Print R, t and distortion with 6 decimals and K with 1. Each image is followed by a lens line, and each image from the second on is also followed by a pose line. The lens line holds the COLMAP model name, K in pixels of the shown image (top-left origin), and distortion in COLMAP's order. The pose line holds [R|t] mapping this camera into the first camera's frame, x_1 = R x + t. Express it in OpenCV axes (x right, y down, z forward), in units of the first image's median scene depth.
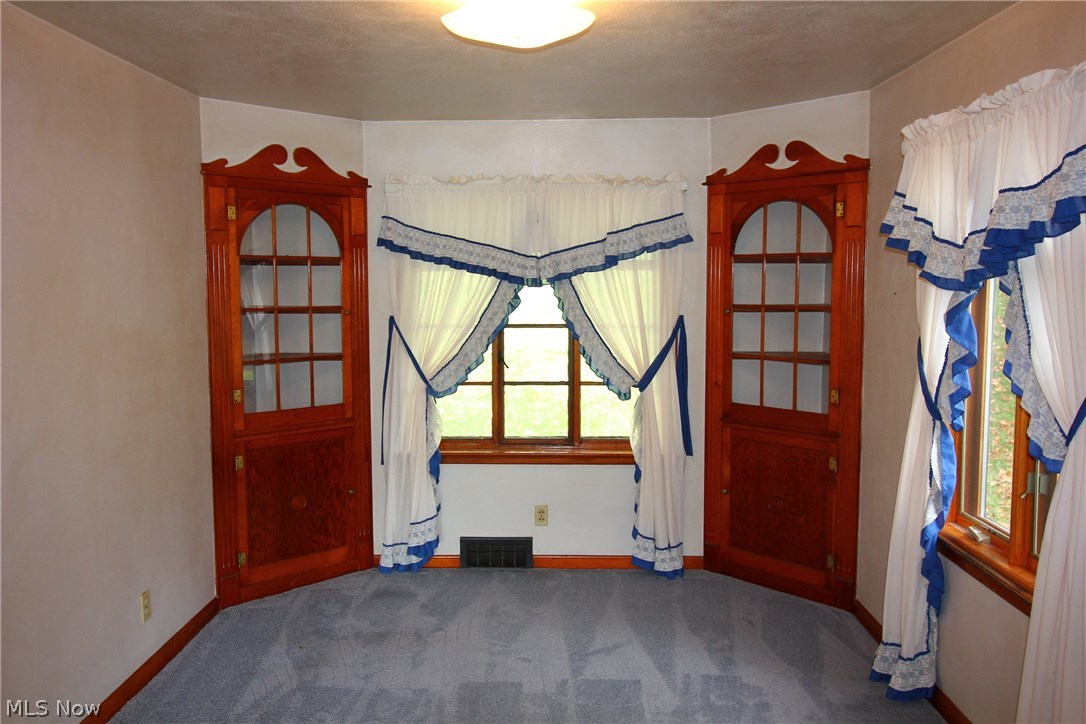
lens RADIAL K [[911.5, 0, 543.0], [0, 911.5, 362.0], [0, 0, 1]] dist [0.000583, 0.000195]
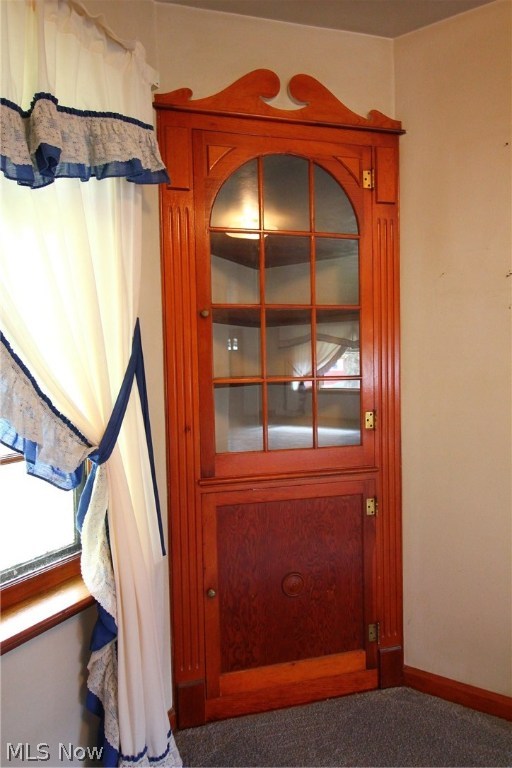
lens RADIAL K [[468.8, 0, 256.0], [0, 468.8, 384.0], [0, 0, 1]] dist [-0.006471, -0.001344]
pose [[0.501528, -0.037996, 0.864306, -0.070697], [0.099391, 0.994951, -0.013934, 0.002806], [-0.859413, 0.092893, 0.502773, 0.849951]]
